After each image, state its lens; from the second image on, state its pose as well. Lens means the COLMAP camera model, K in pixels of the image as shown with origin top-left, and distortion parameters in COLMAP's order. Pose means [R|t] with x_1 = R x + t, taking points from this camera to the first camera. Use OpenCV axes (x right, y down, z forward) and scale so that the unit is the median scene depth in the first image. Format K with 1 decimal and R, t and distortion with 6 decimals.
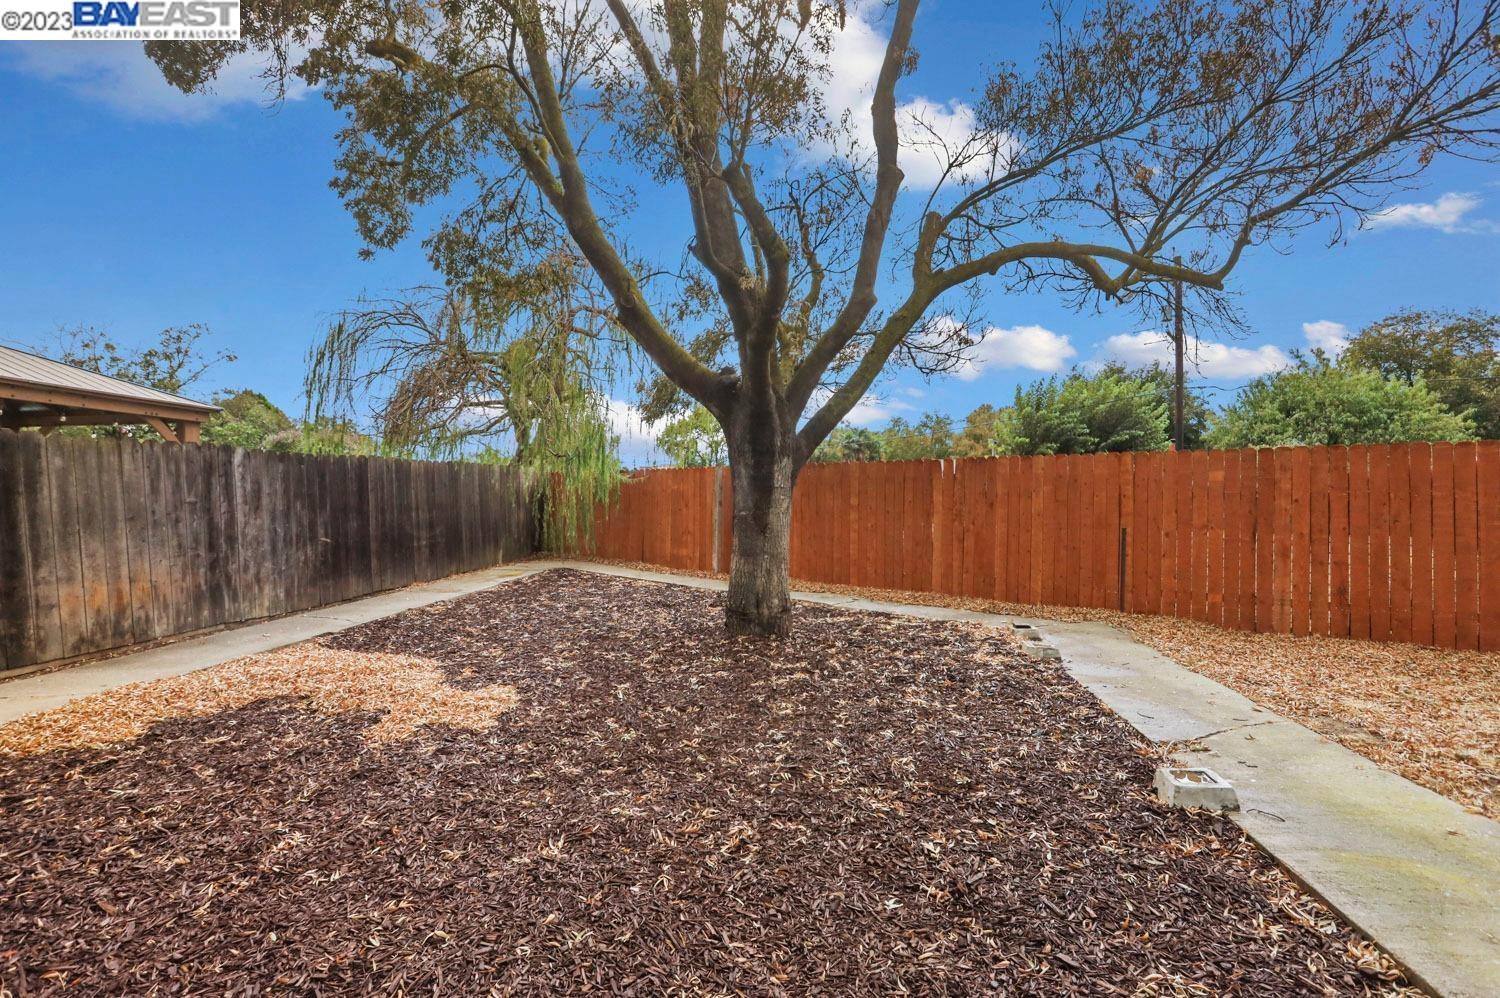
lens RADIAL K [[731.9, 0, 747.5], [0, 731.9, 504.5], [0, 0, 1]] dist [-0.056068, 0.025462]
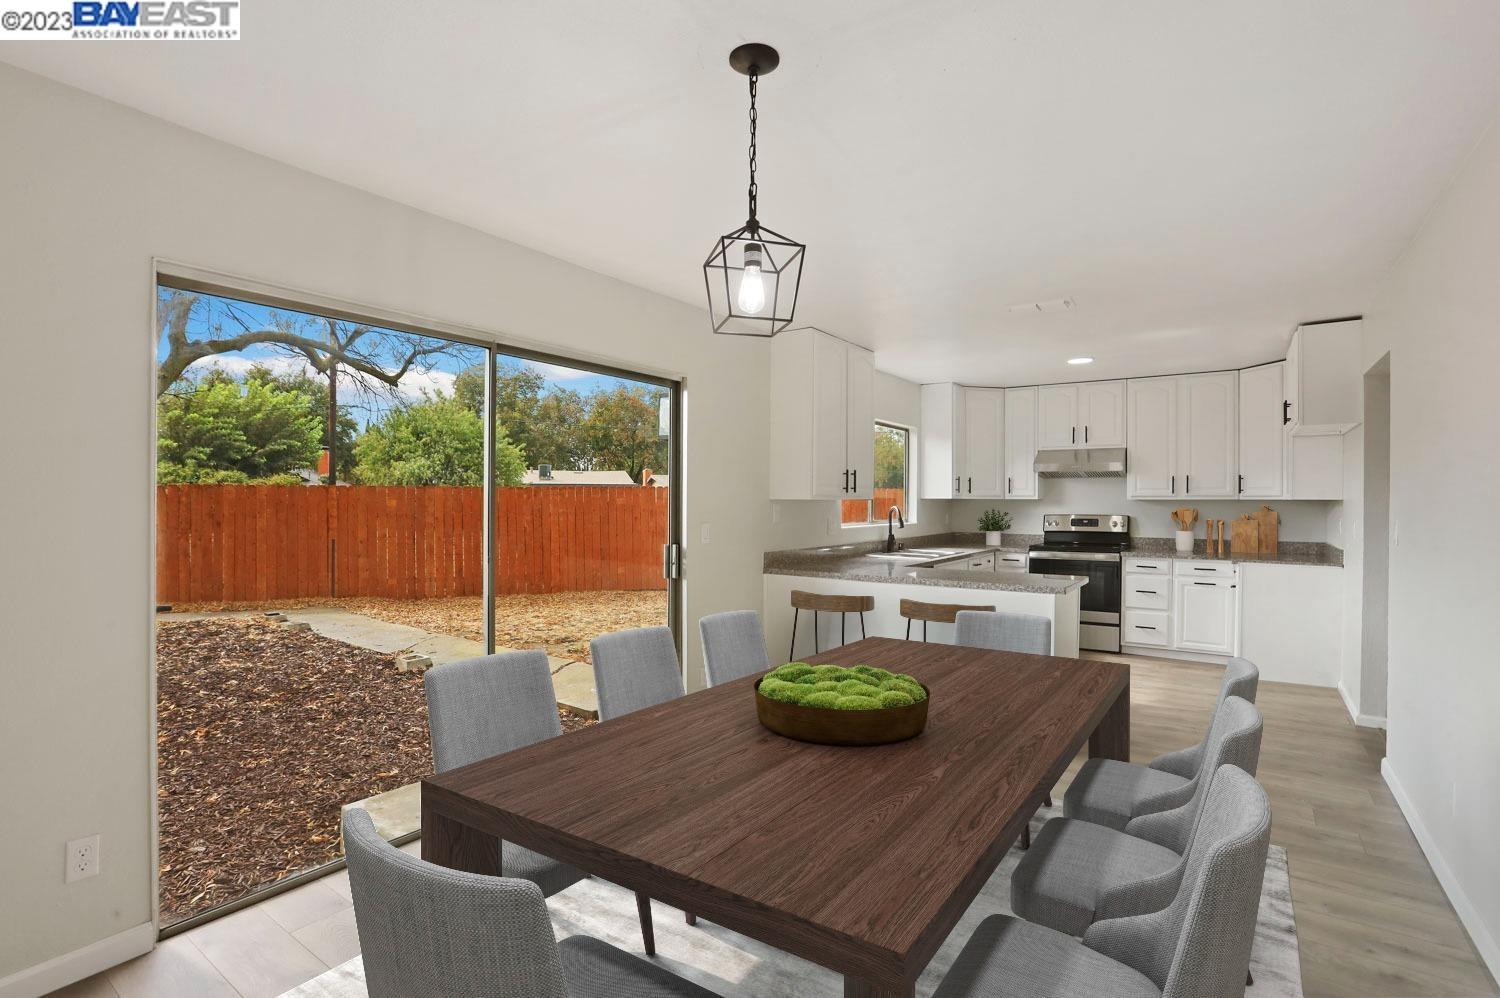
lens RADIAL K [[731.9, 0, 747.5], [0, 731.9, 504.5], [0, 0, 1]] dist [-0.056068, 0.025462]
pose [[0.466613, -0.011670, 0.884385, -0.136781], [0.004180, 0.999931, 0.010989, -0.018613], [-0.884452, -0.001431, 0.466629, -0.151899]]
